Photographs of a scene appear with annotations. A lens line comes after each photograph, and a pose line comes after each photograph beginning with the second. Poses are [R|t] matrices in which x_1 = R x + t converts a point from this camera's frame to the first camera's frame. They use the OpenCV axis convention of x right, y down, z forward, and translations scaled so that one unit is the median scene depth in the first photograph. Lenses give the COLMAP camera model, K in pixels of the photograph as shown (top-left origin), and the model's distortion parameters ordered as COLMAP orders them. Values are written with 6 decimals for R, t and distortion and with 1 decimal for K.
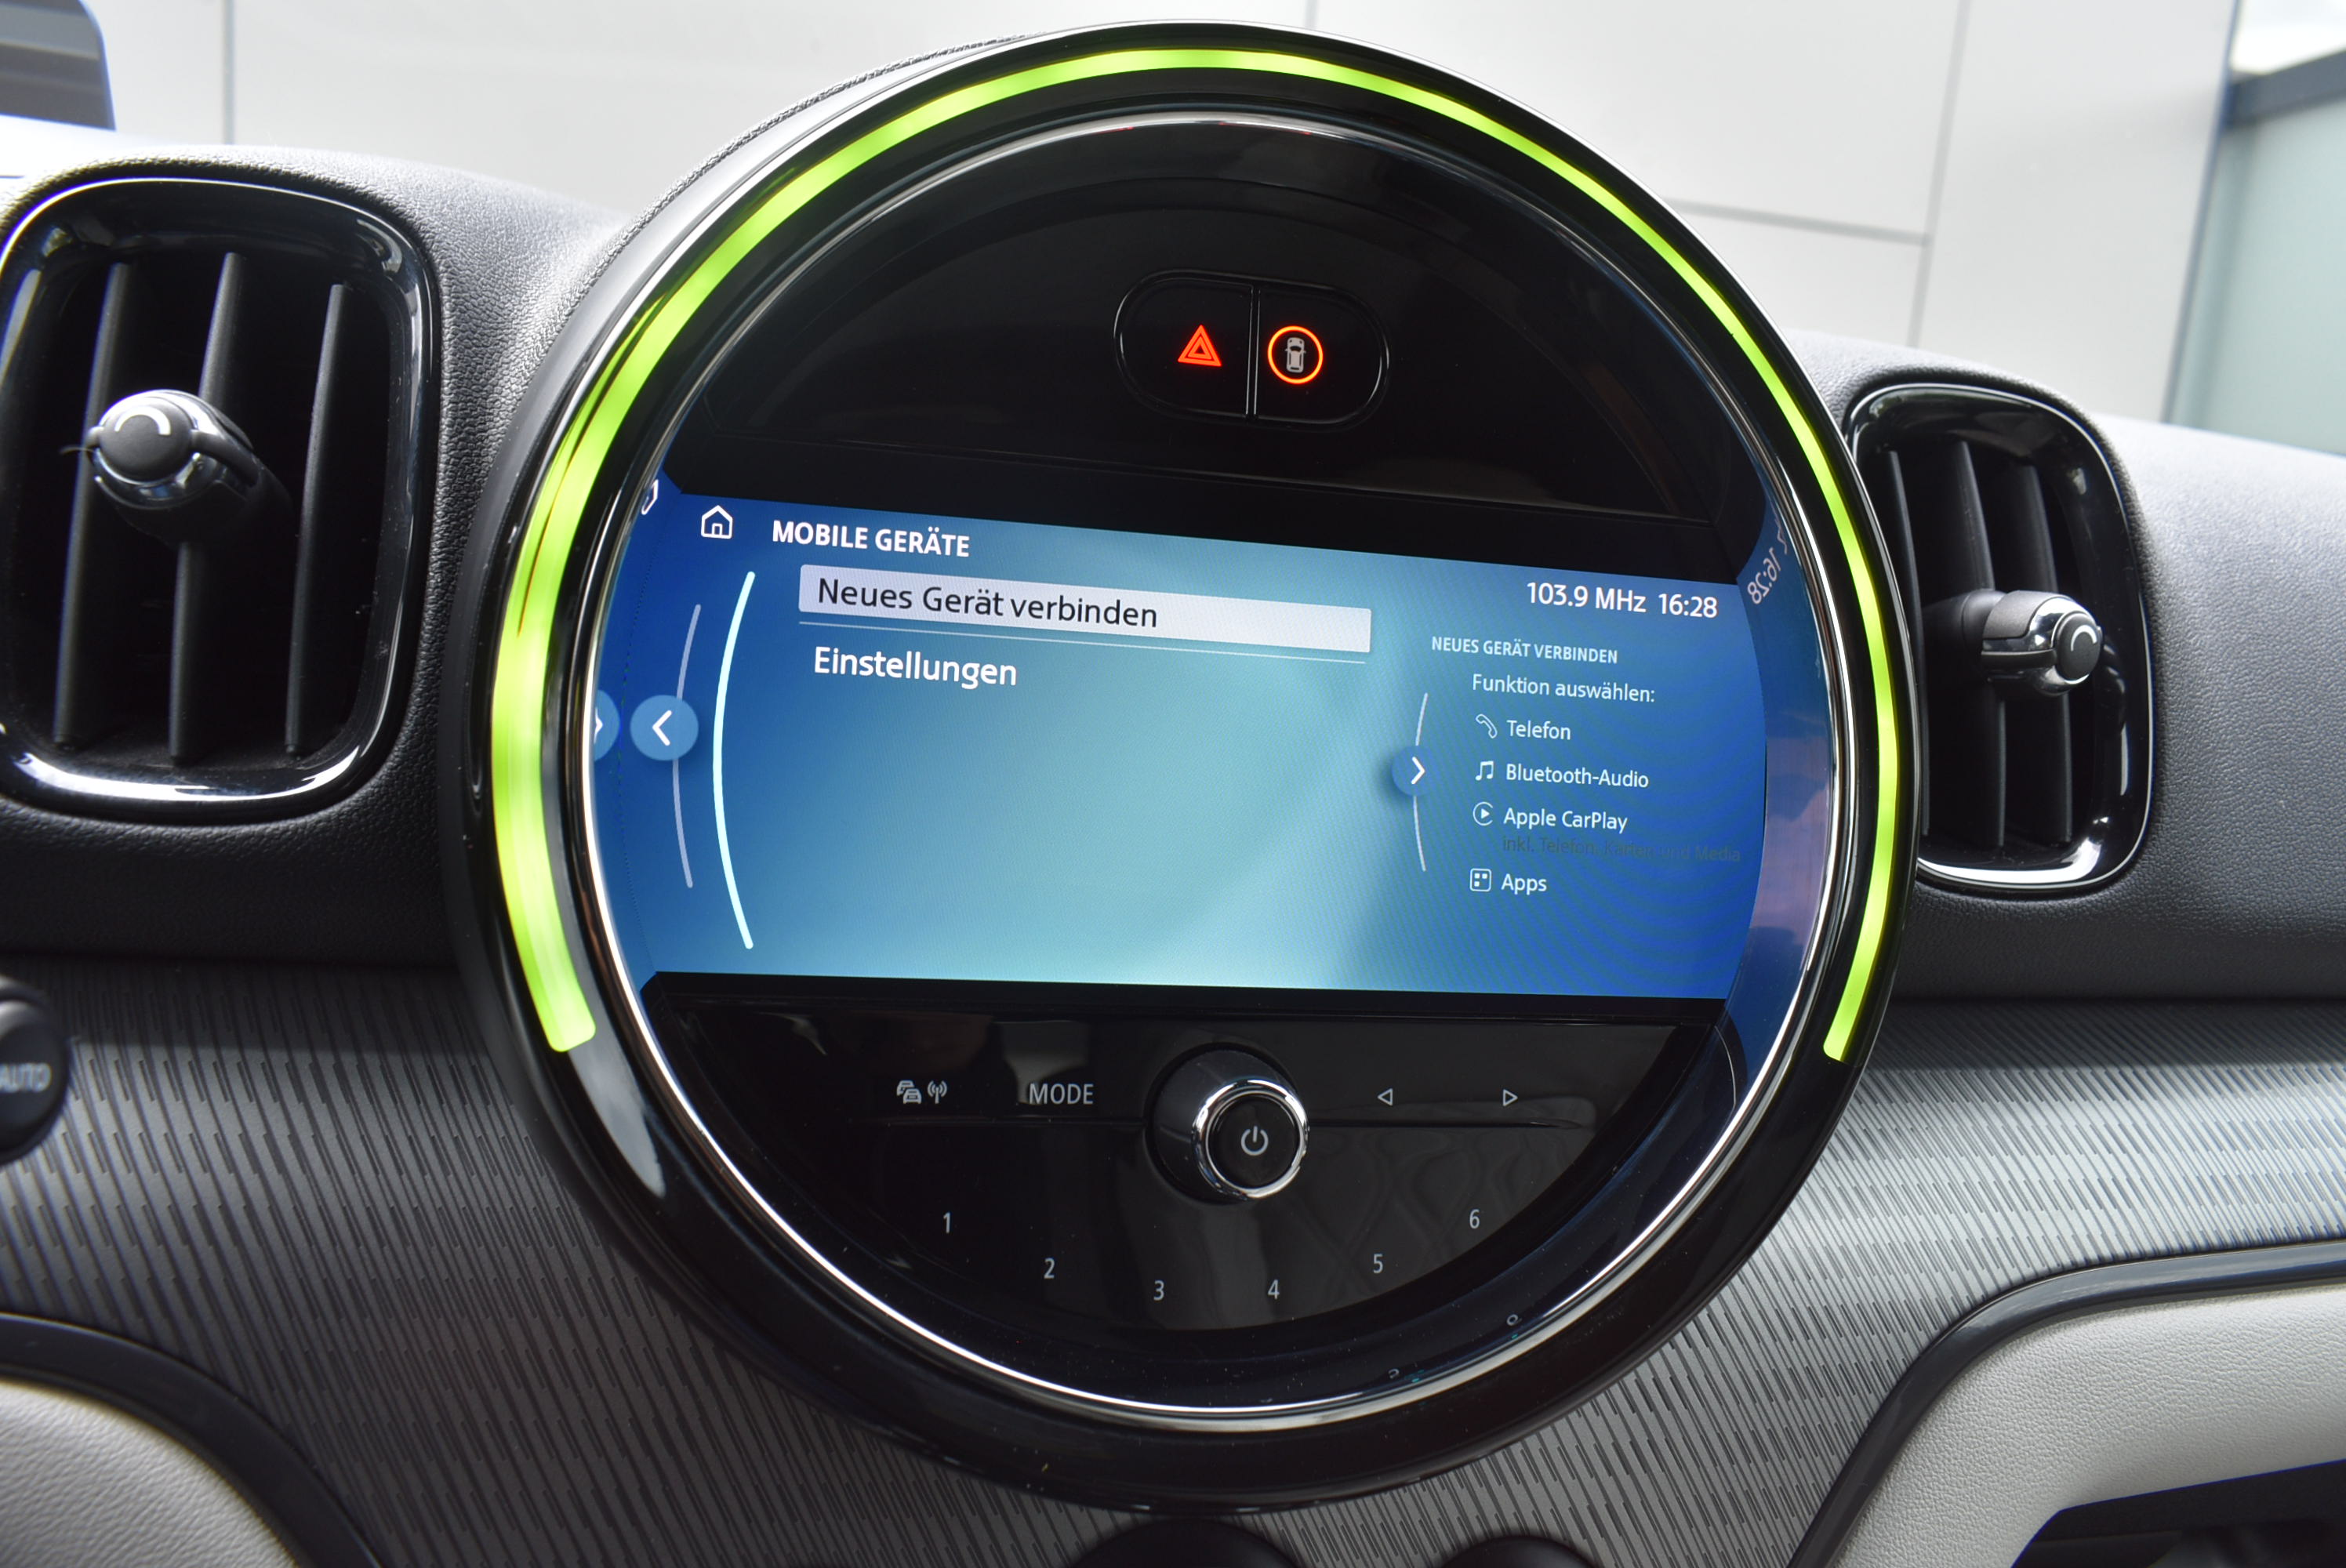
lens RADIAL K [[1774.2, 0, 1183.9], [0, 1774.2, 791.1], [0, 0, 1]] dist [-0.019937, 0.012153]
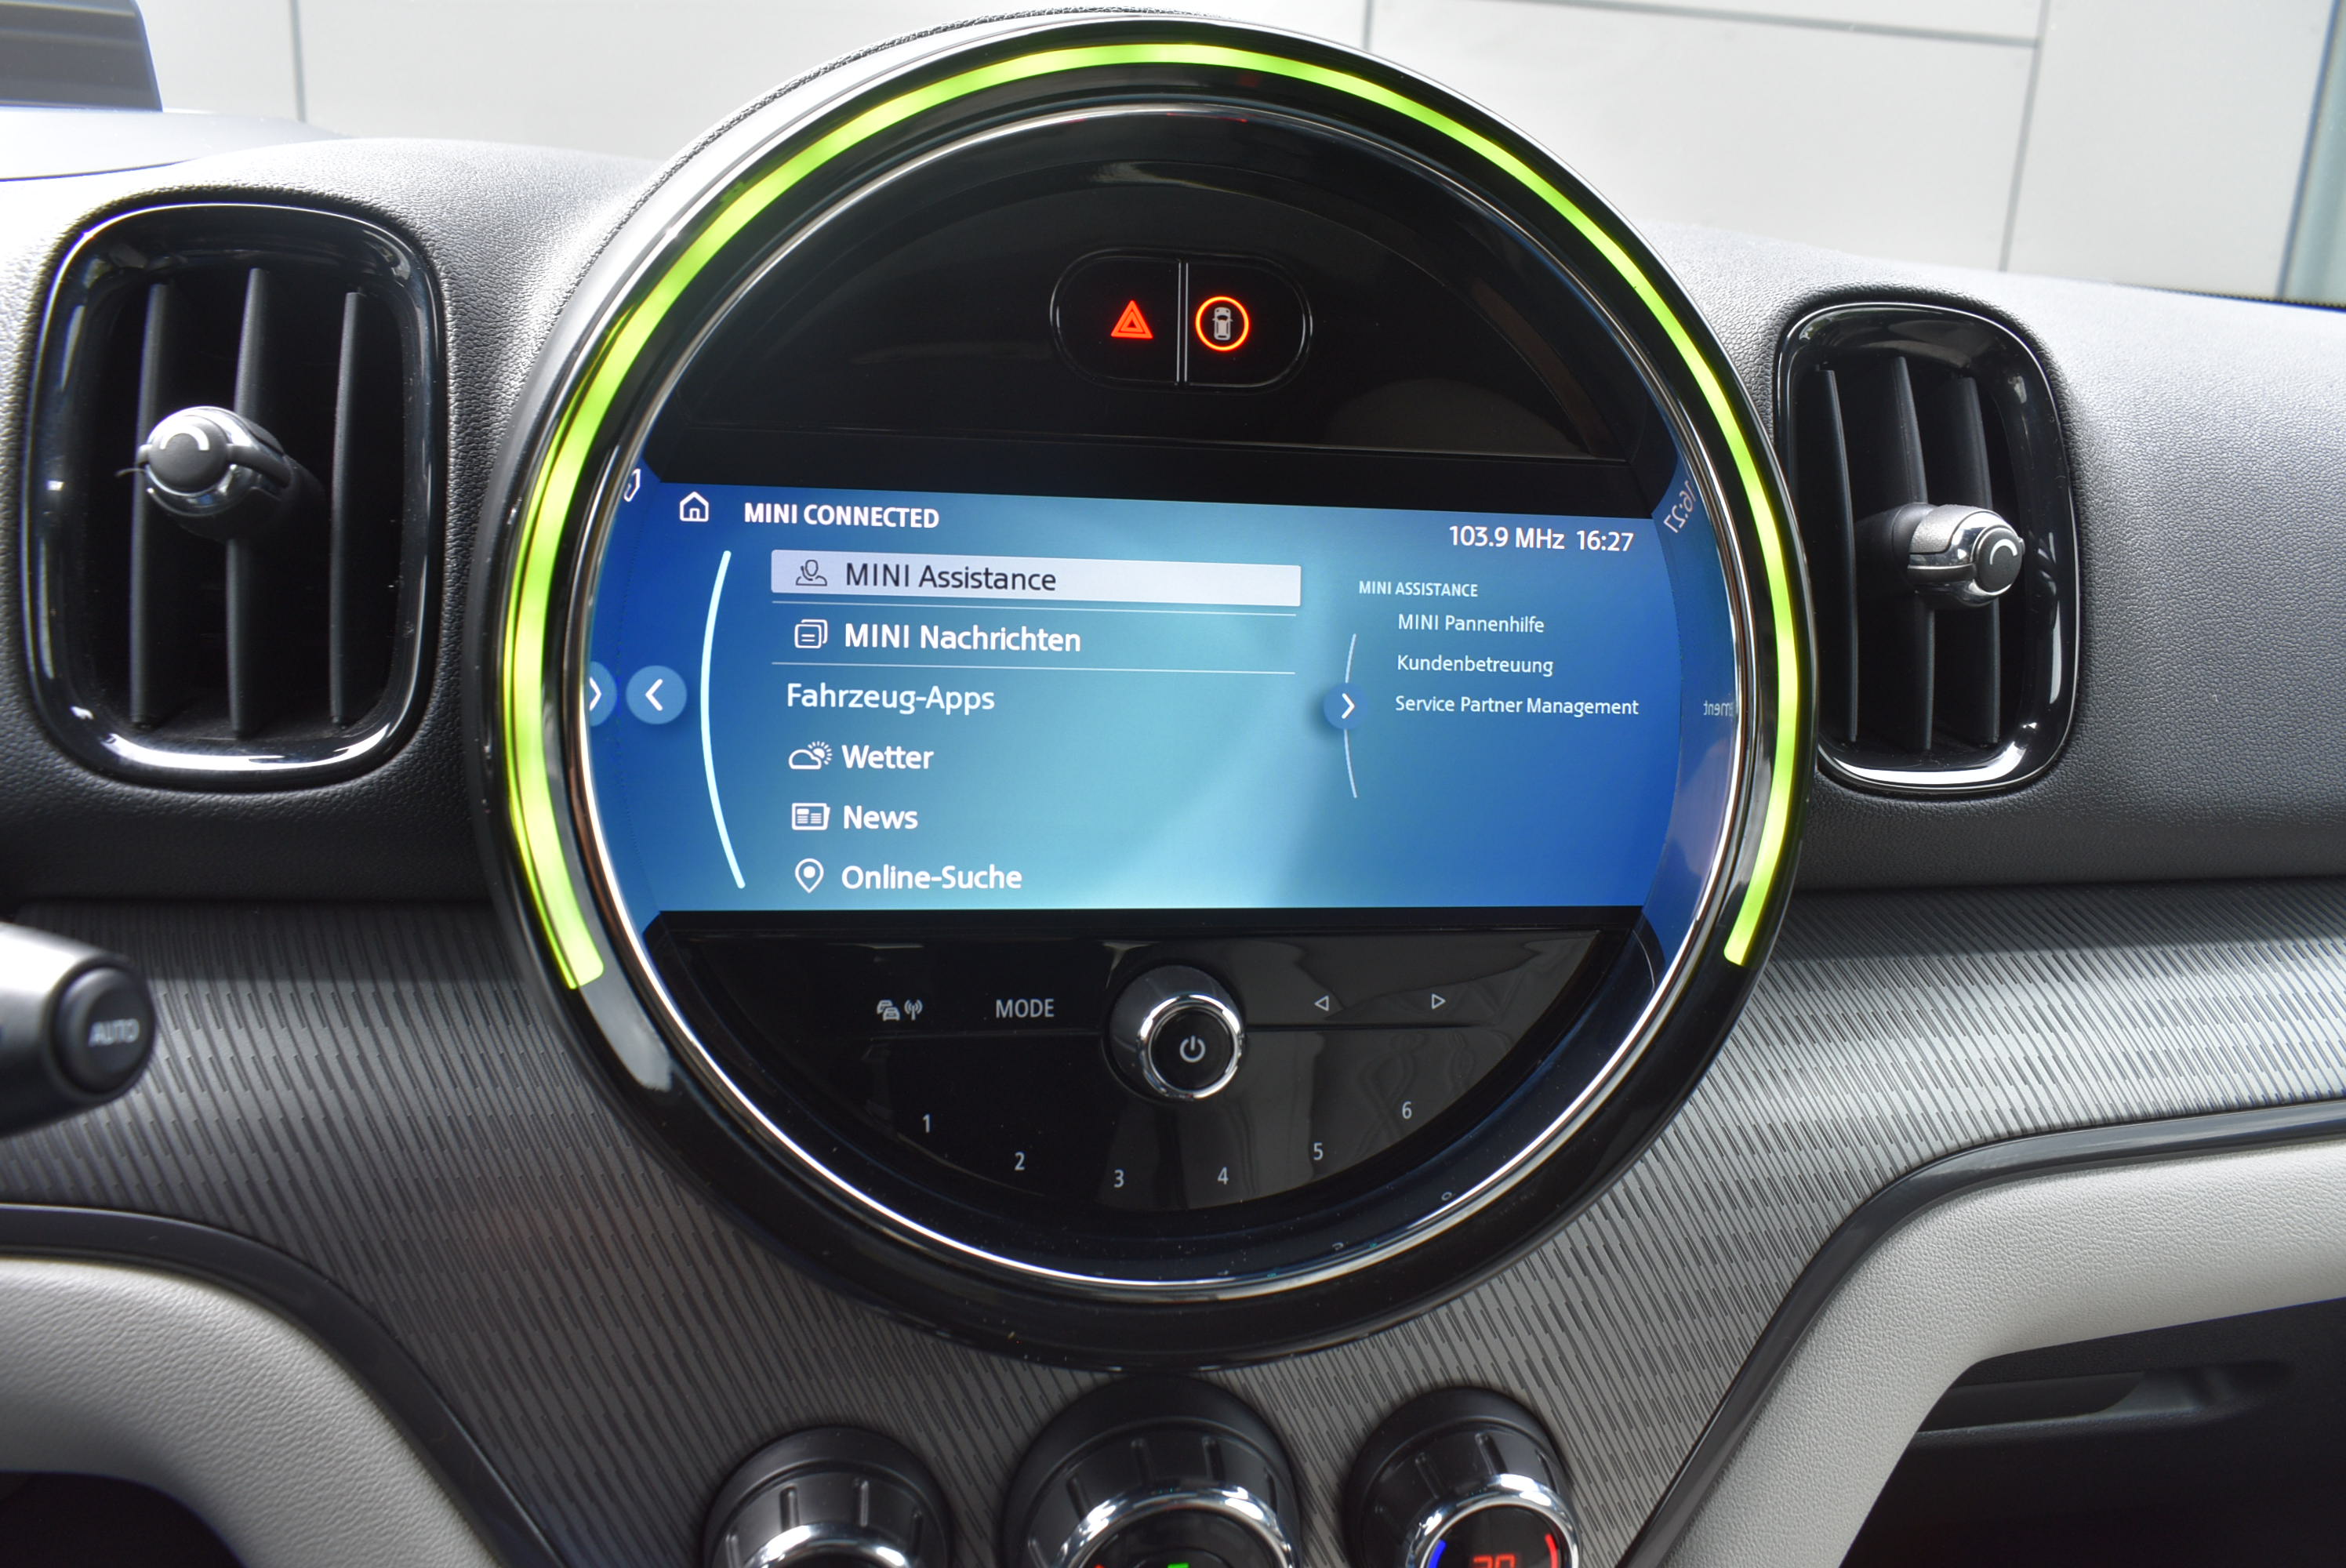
lens RADIAL K [[1774.2, 0, 1184.9], [0, 1774.2, 789.7], [0, 0, 1]] dist [-0.019937, 0.012153]
pose [[0.998038, -0.024317, -0.057697, 0.096685], [0.029092, 0.996090, 0.083420, -0.055745], [0.055443, -0.084935, 0.994843, -0.094401]]
